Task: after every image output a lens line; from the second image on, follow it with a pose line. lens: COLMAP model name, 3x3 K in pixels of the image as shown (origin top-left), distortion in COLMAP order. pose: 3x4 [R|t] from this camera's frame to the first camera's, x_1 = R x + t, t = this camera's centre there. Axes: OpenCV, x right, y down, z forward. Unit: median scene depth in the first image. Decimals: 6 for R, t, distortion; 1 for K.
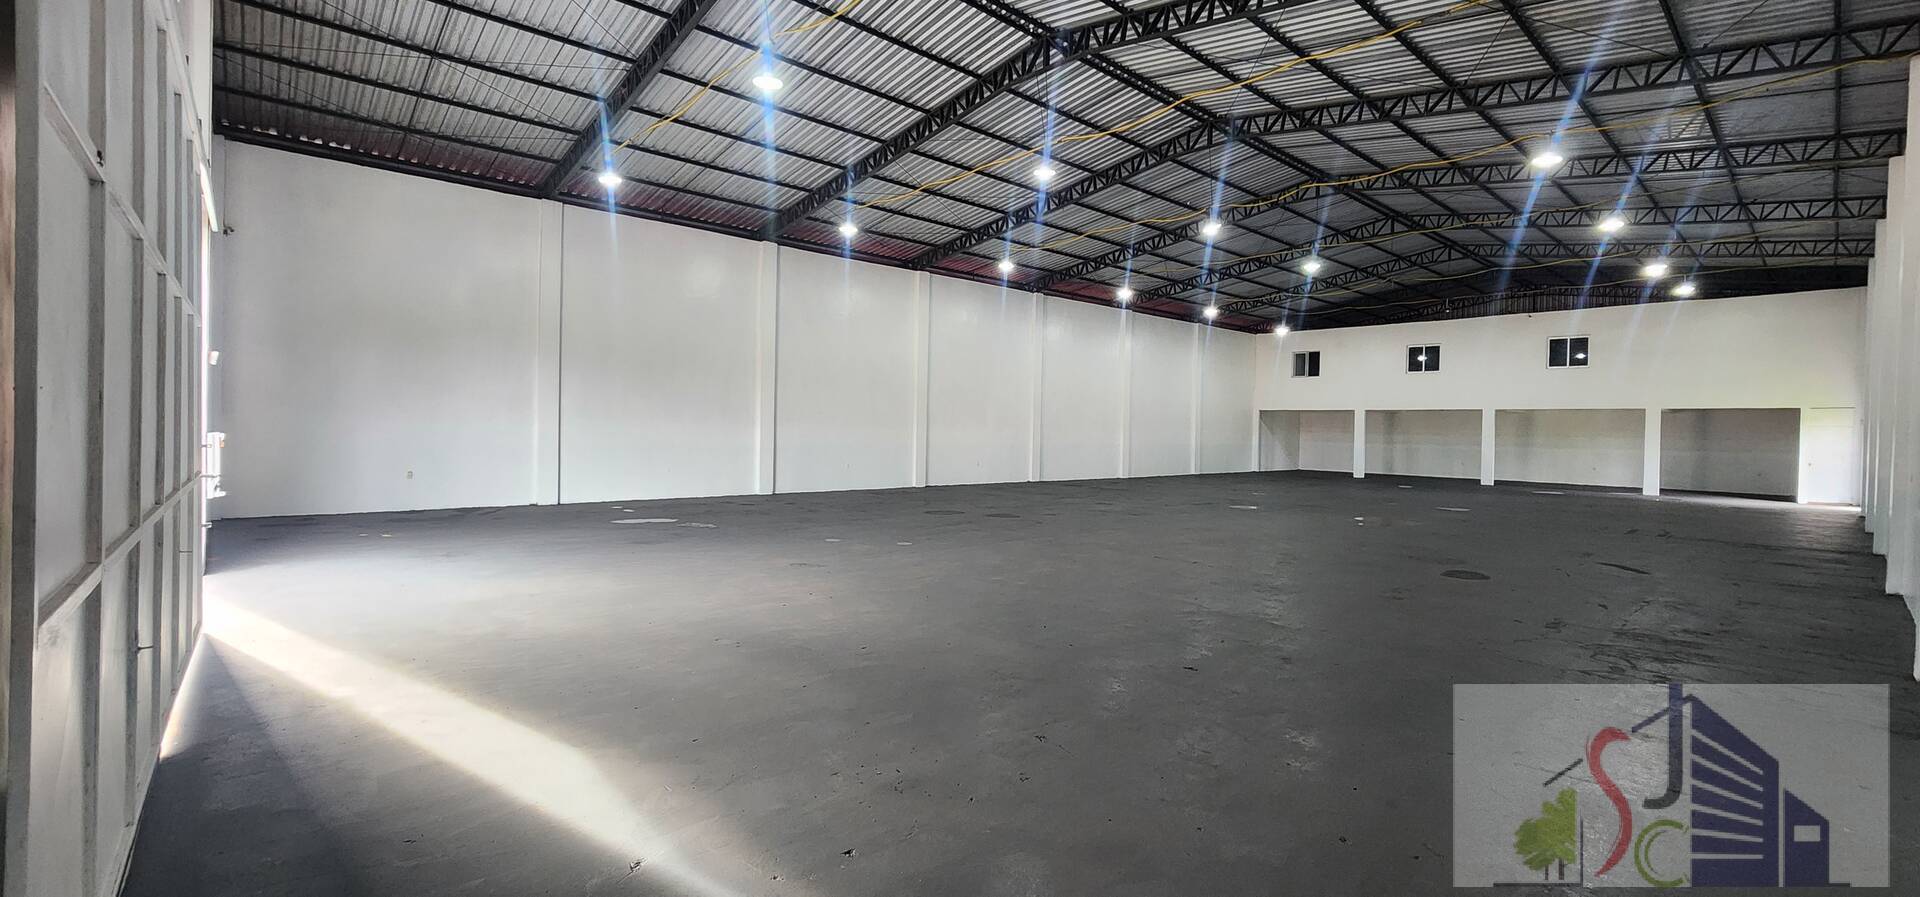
lens RADIAL K [[790.5, 0, 964.0], [0, 790.5, 443.4], [0, 0, 1]] dist [-0.000325, 0.002031]
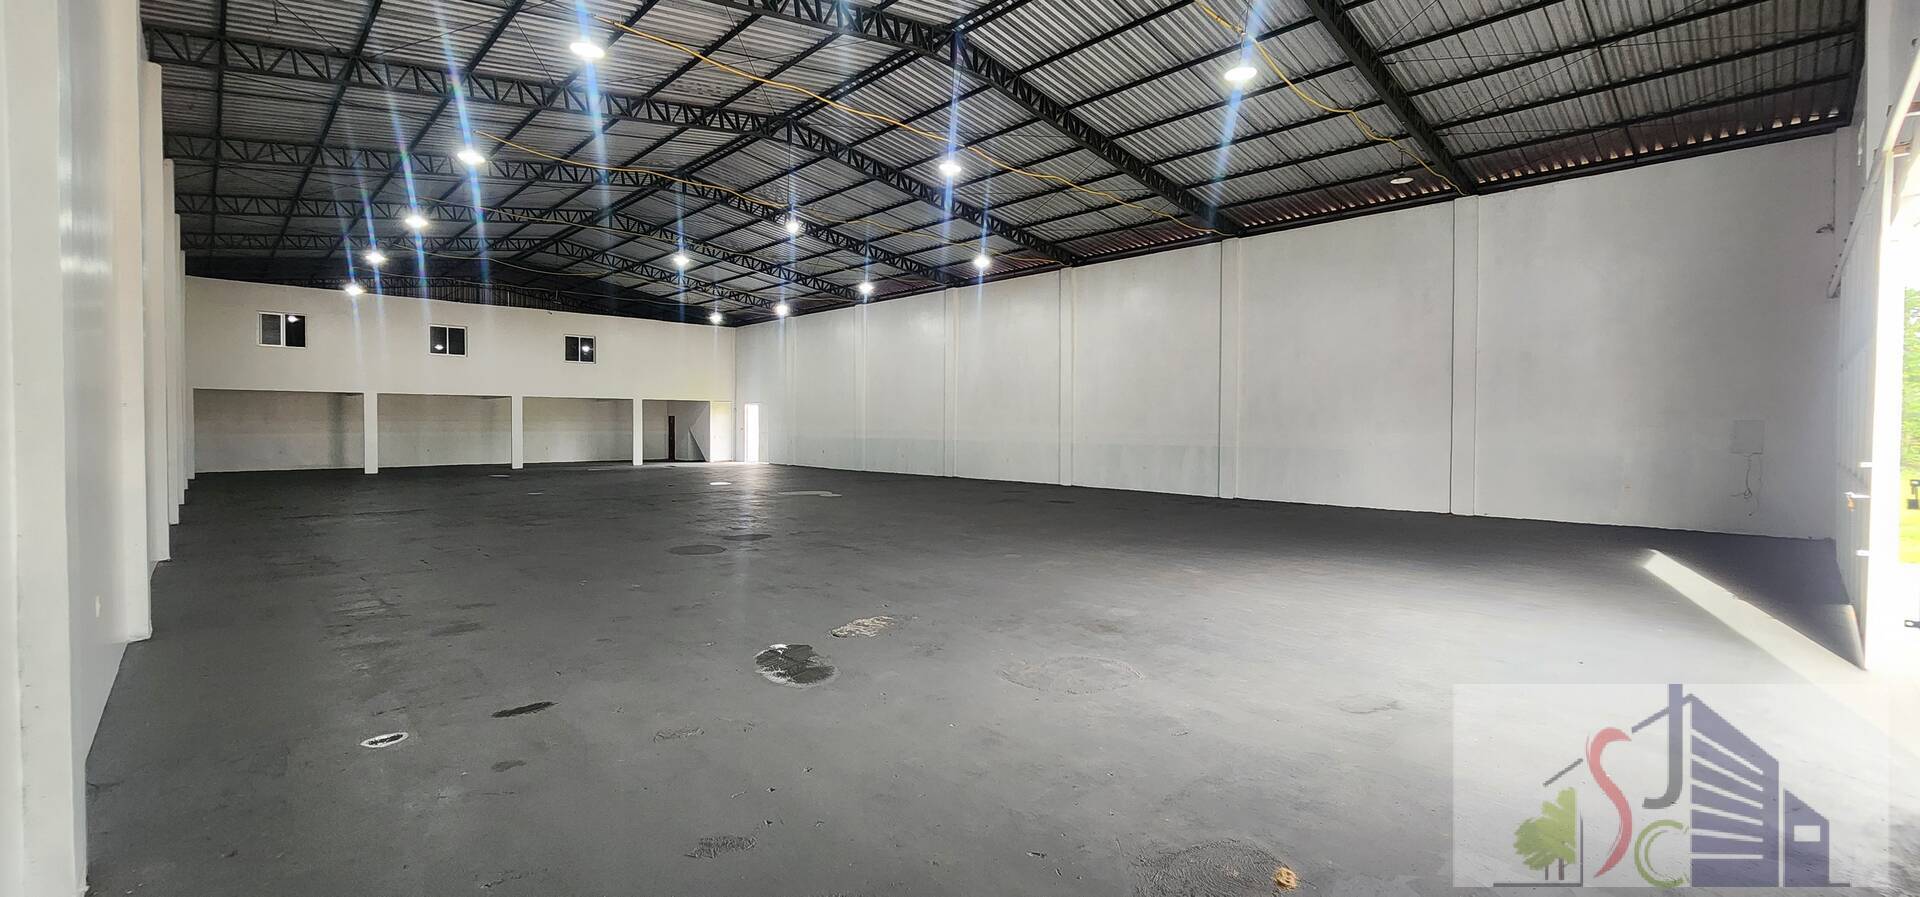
lens RADIAL K [[790.5, 0, 965.4], [0, 790.5, 438.1], [0, 0, 1]] dist [-0.000325, 0.002031]
pose [[-0.049630, -0.038864, 0.998011, -0.411277], [0.018162, 0.999042, 0.039808, -0.018521], [-0.998603, 0.020101, -0.048877, 0.458043]]
